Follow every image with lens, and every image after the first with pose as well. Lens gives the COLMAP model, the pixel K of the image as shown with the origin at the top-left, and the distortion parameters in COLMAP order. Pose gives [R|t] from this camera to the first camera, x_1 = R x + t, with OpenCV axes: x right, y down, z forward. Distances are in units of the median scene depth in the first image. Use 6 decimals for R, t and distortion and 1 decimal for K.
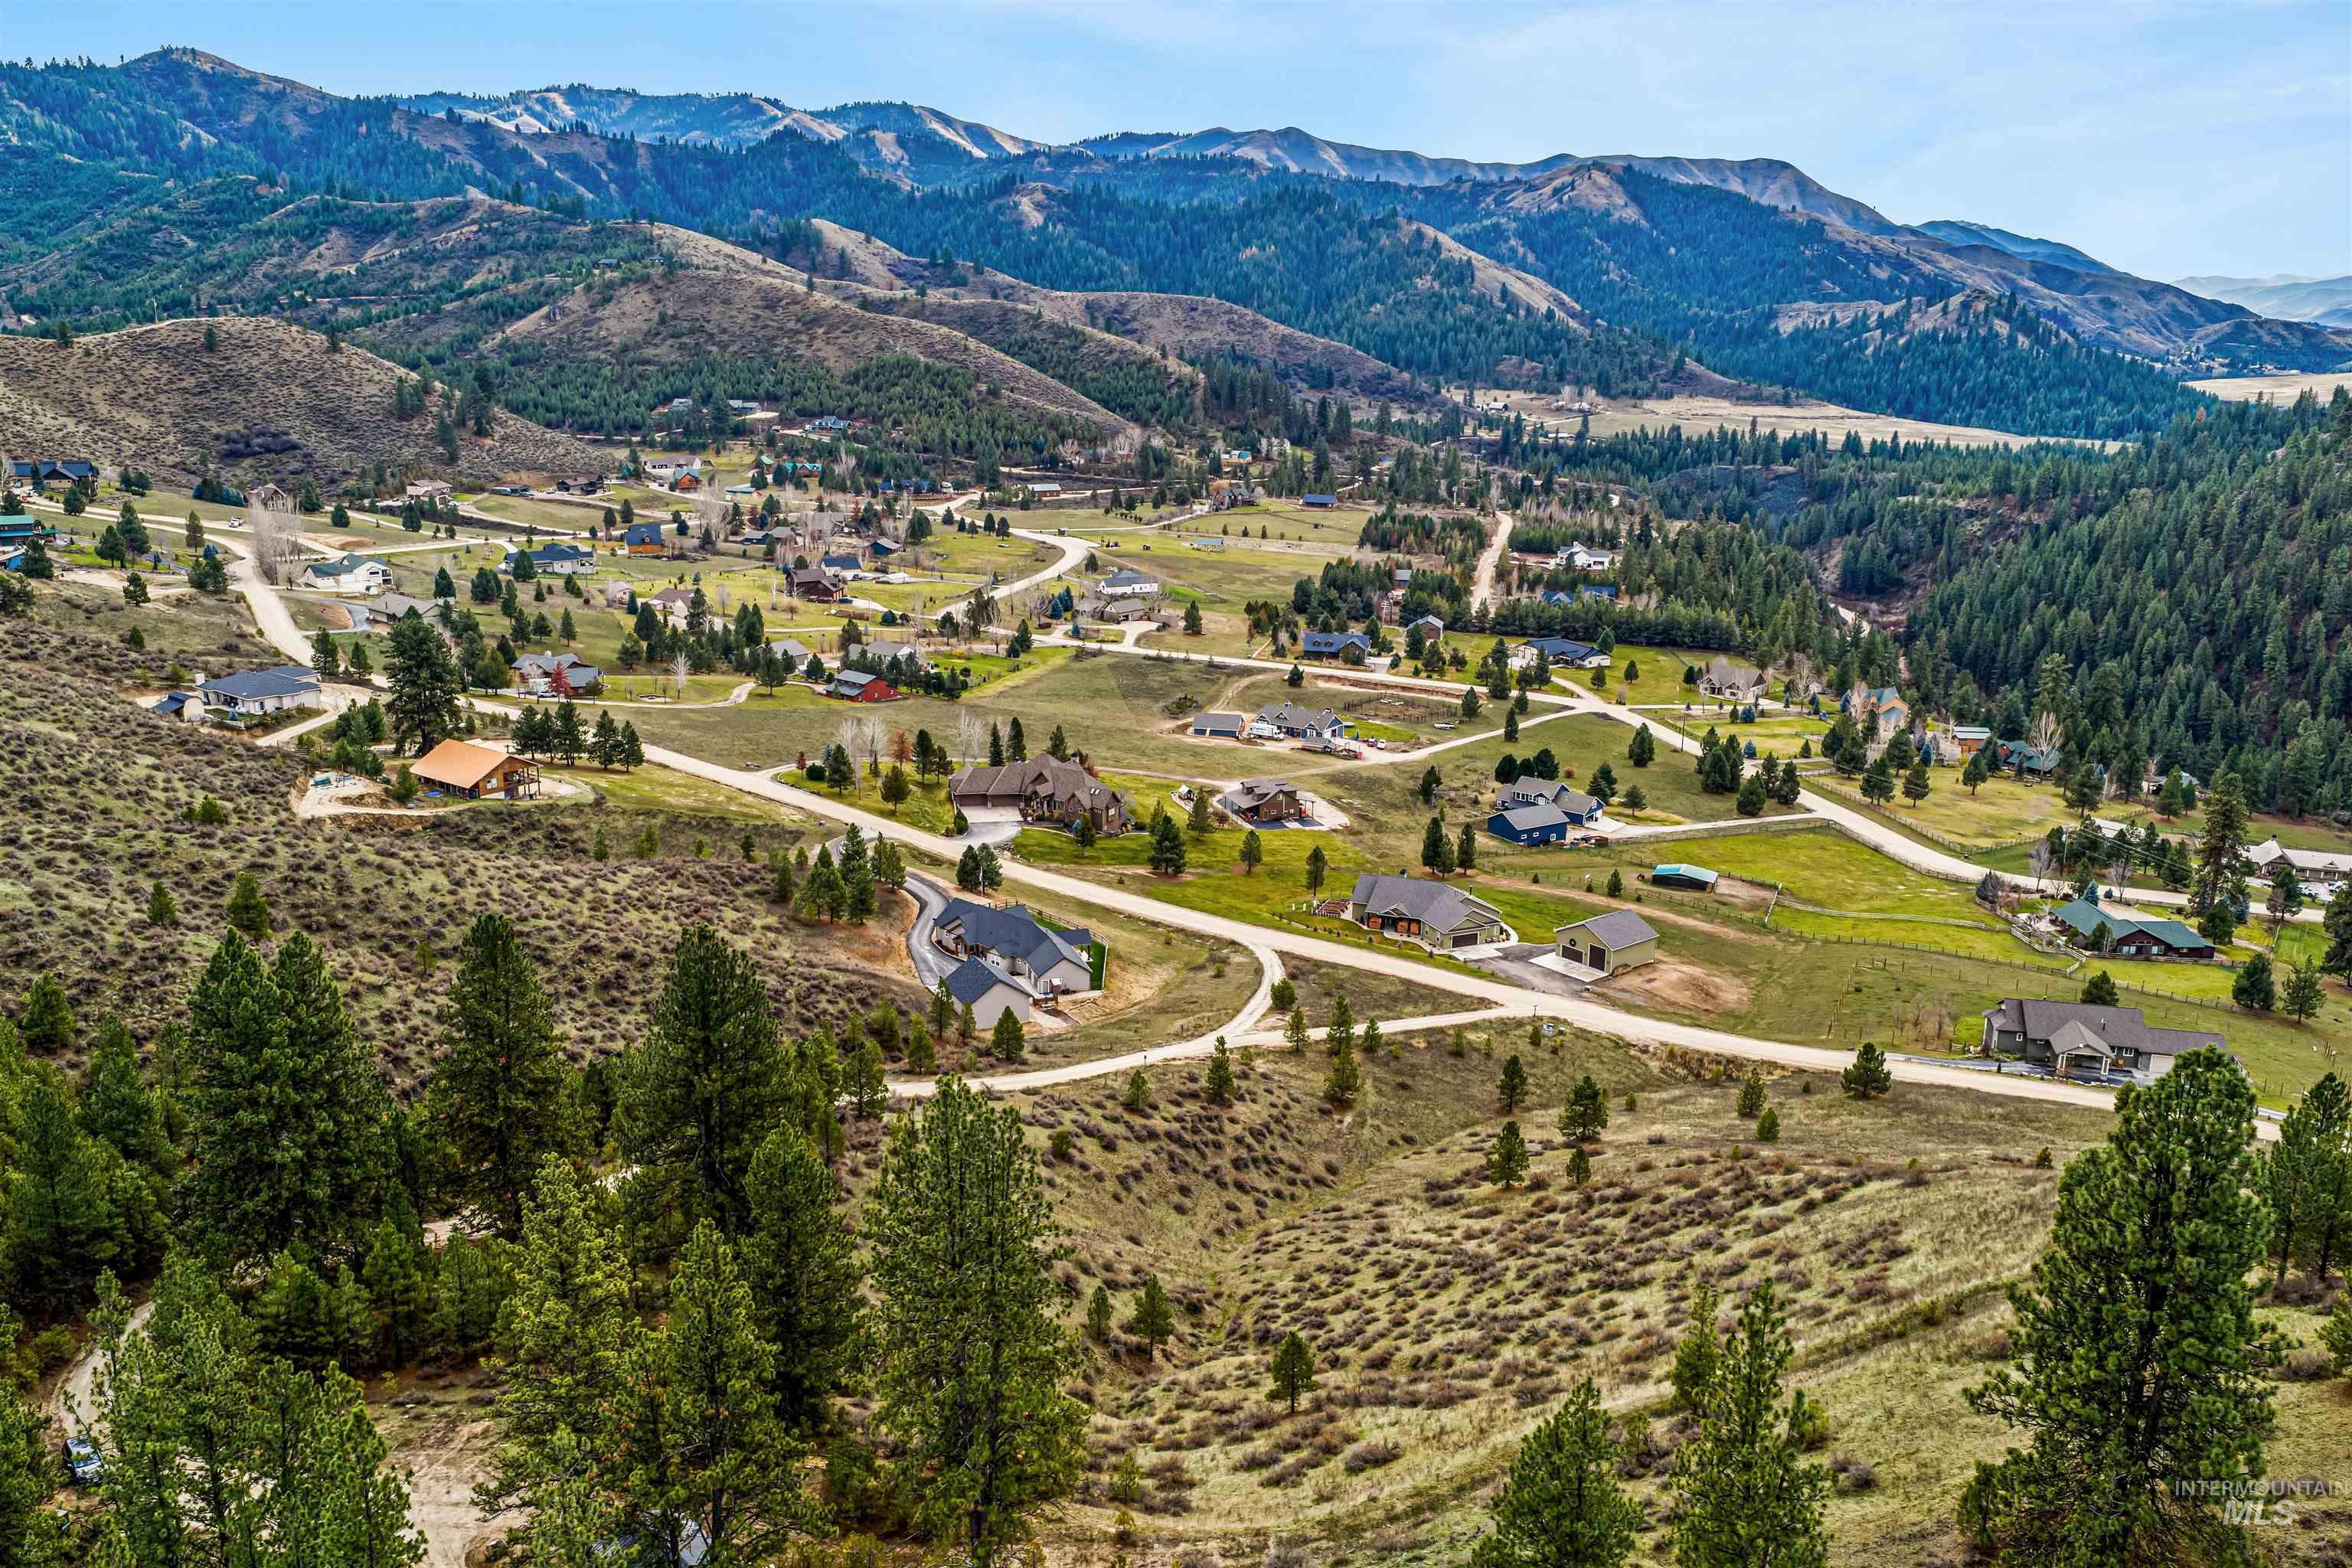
lens RADIAL K [[1943.6, 0, 1173.4], [0, 1943.6, 790.6], [0, 0, 1]] dist [0.017063, -0.027340]
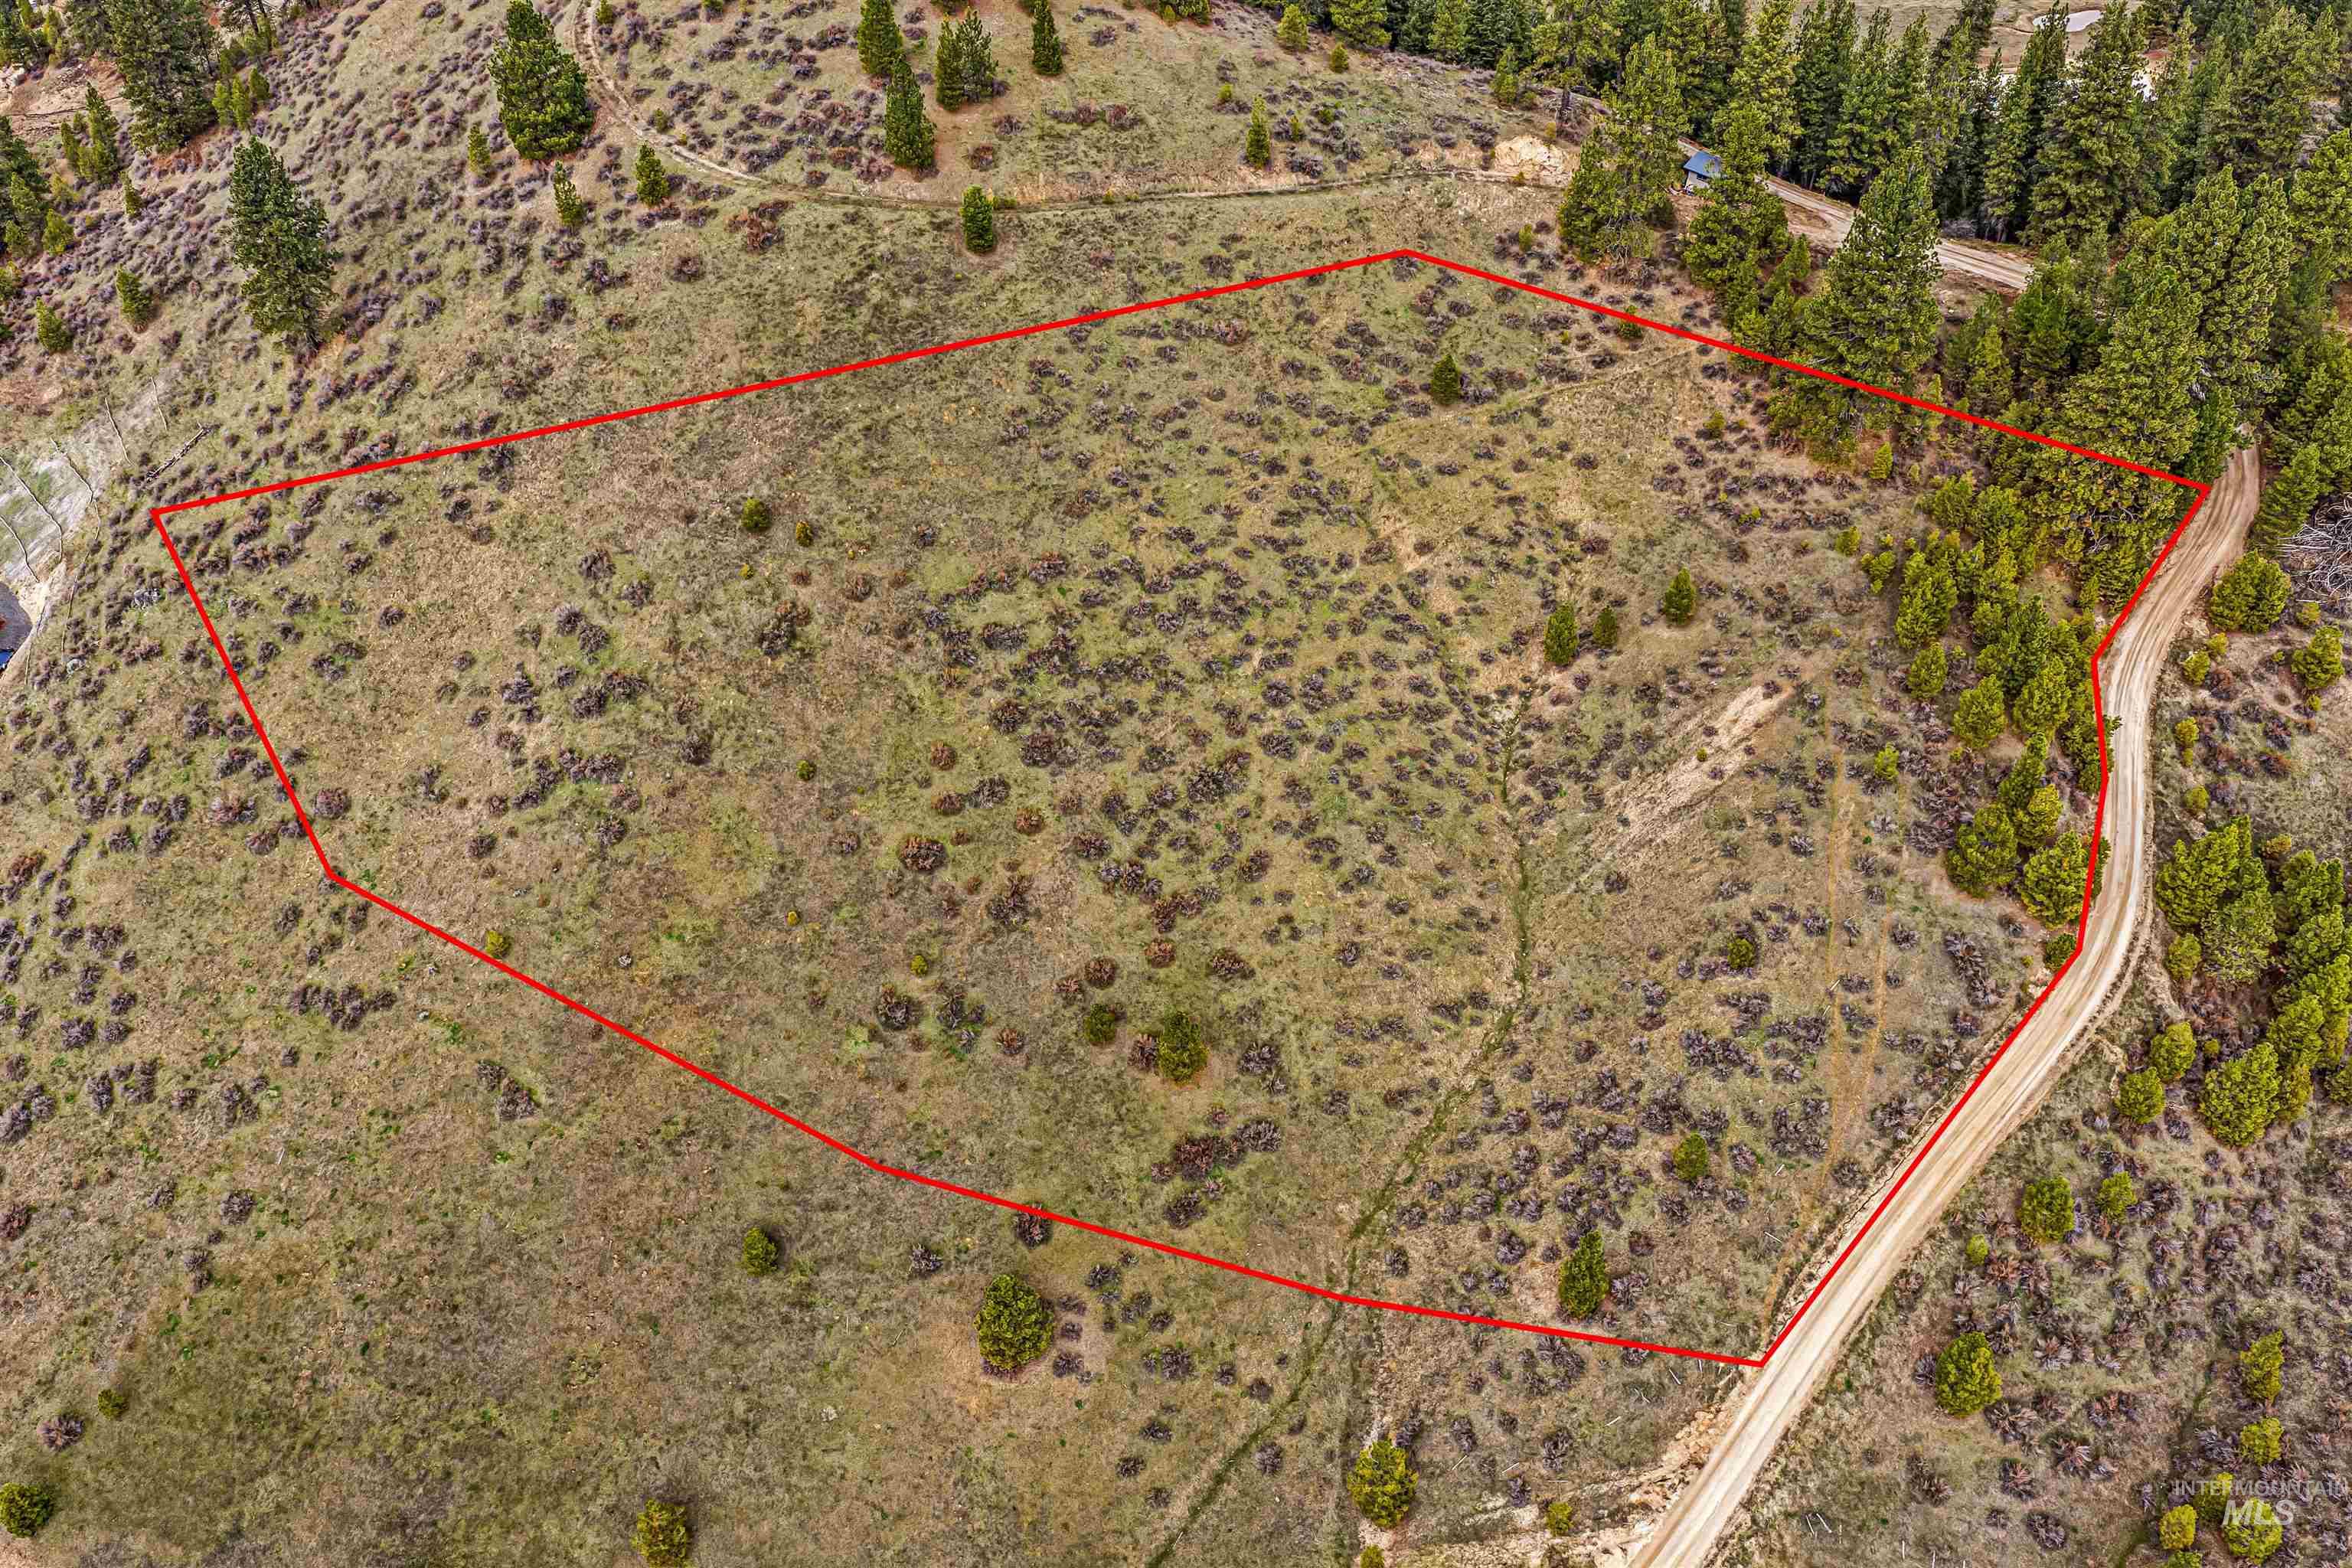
lens RADIAL K [[1943.6, 0, 1170.8], [0, 1943.6, 791.7], [0, 0, 1]] dist [0.017063, -0.027340]
pose [[-0.999975, -0.006617, -0.002422, 0.060196], [-0.005654, 0.548330, 0.836243, -0.176093], [-0.004205, 0.836236, -0.548354, 0.451335]]
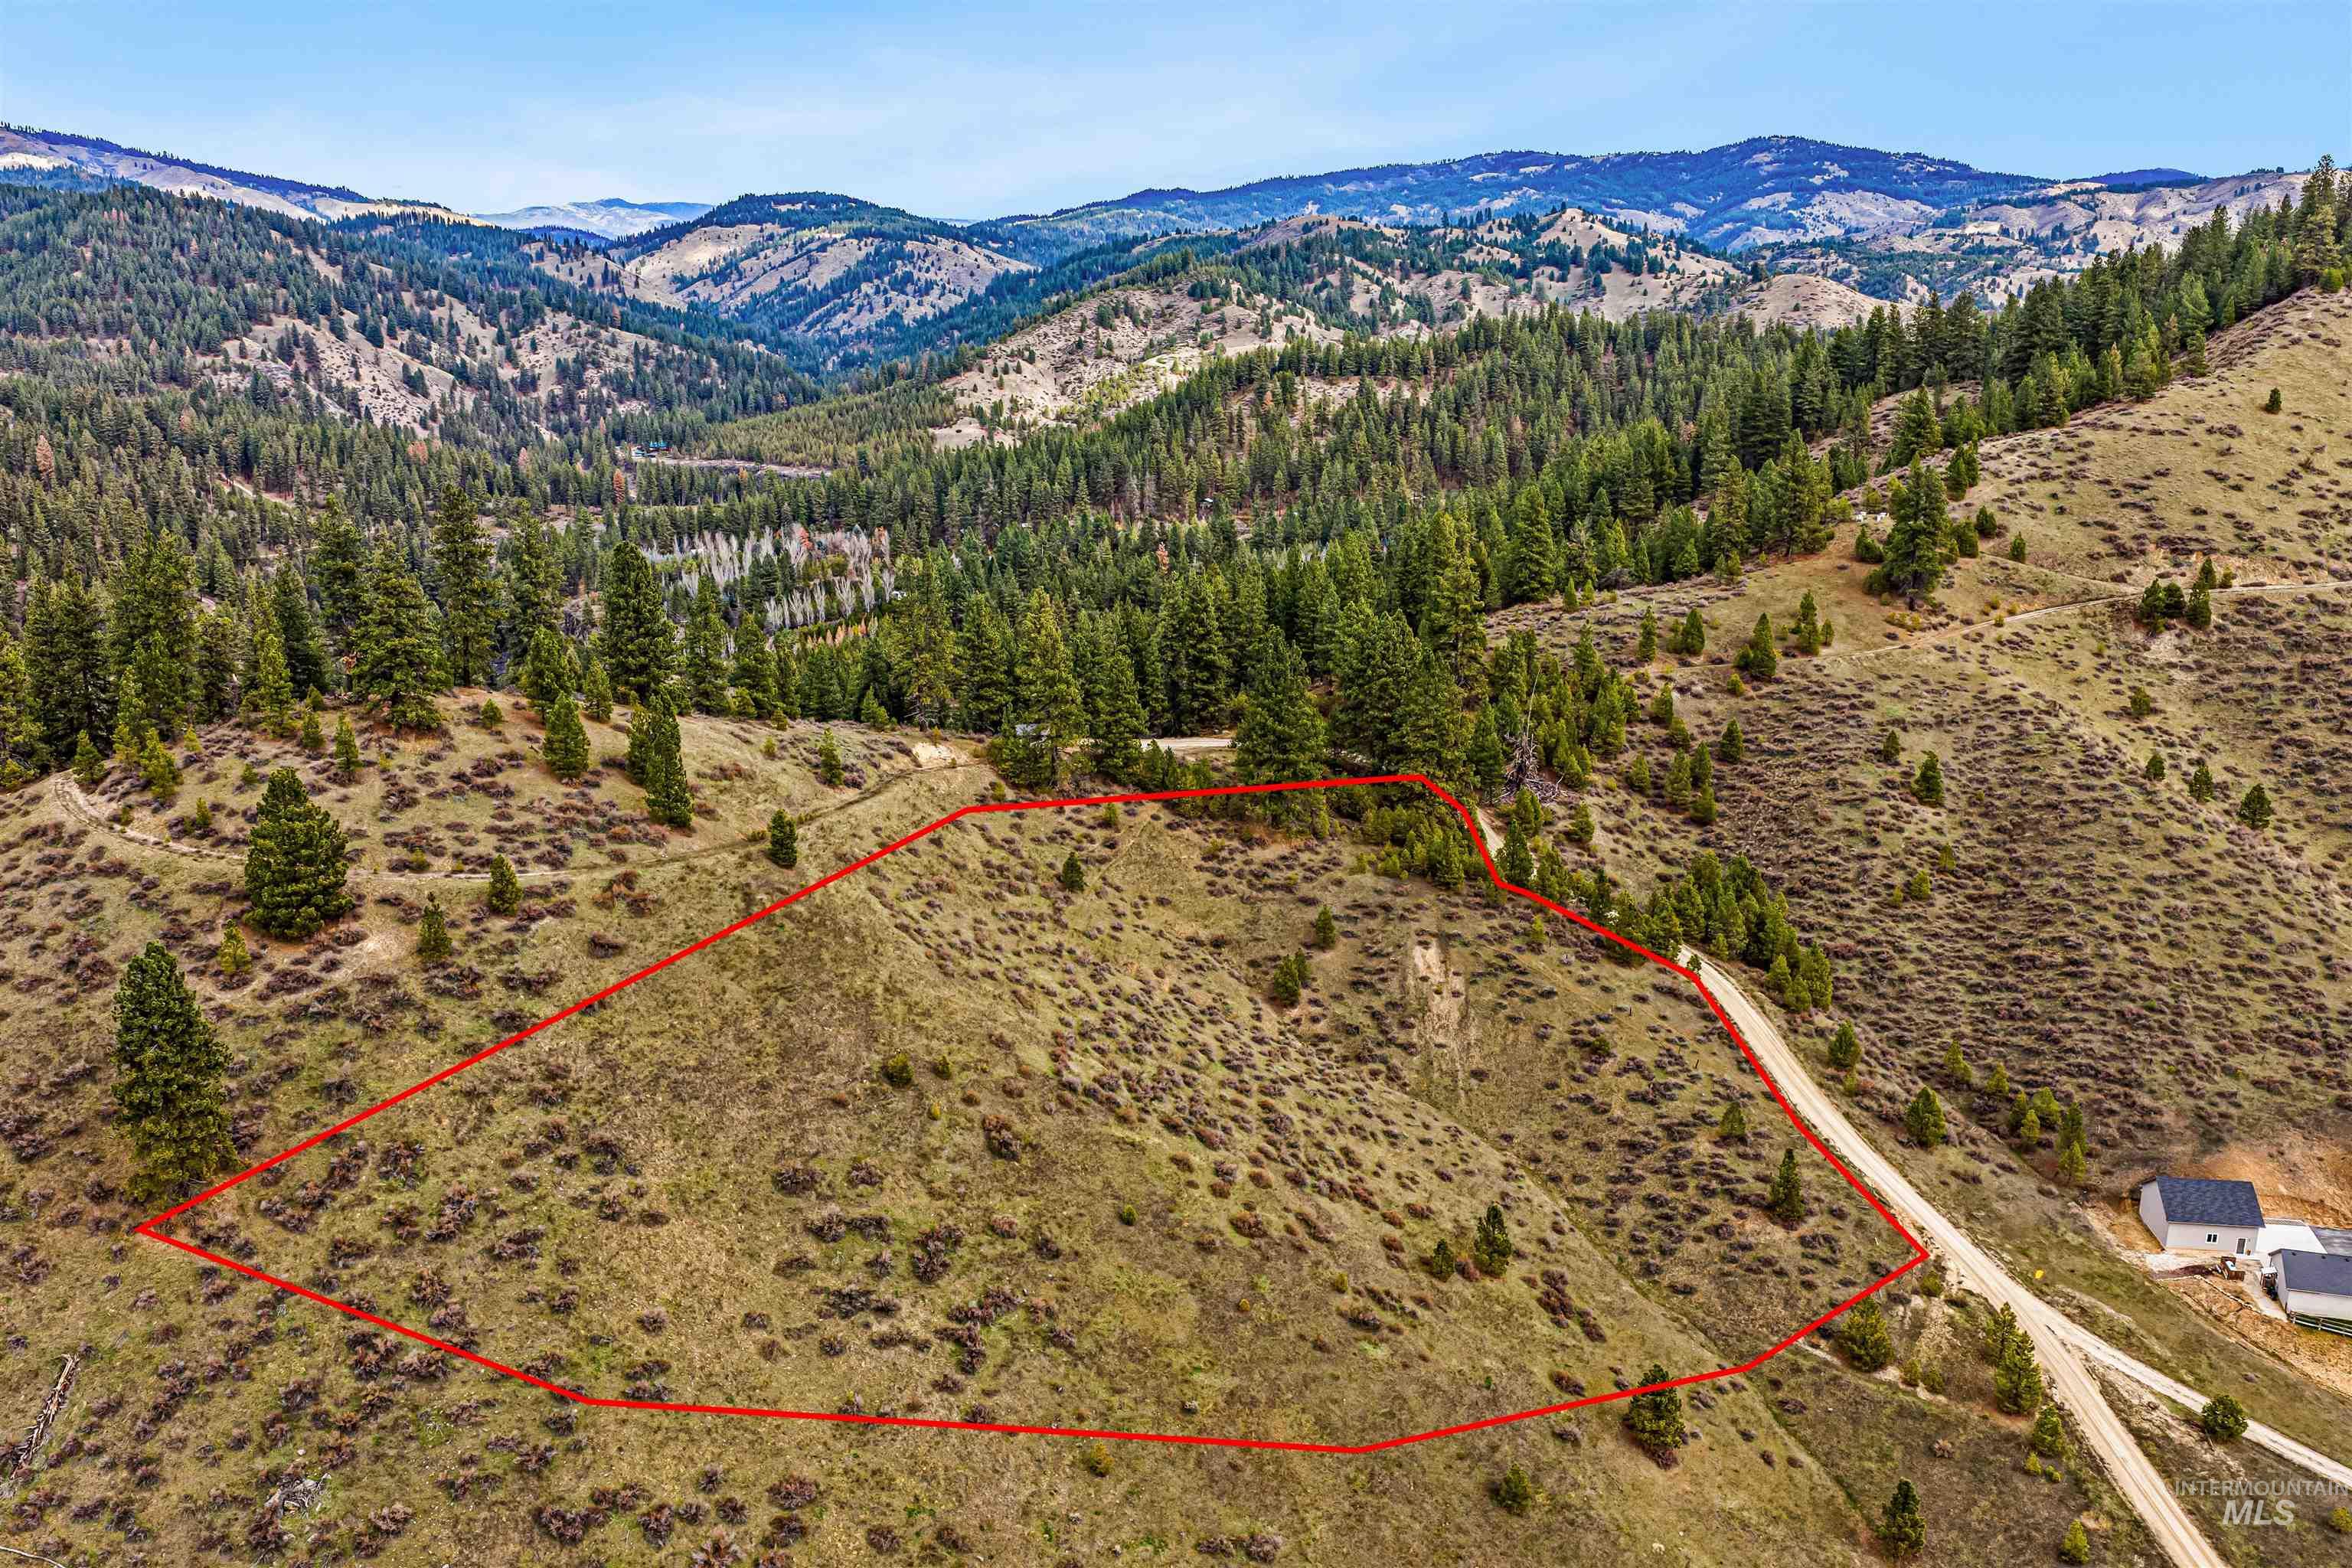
lens RADIAL K [[1943.6, 0, 1176.8], [0, 1943.6, 799.1], [0, 0, 1]] dist [0.017063, -0.027340]
pose [[-0.547136, 0.206024, -0.811293, 0.339799], [-0.227701, 0.896052, 0.381109, -0.117950], [0.805478, 0.393250, -0.443350, 0.409720]]
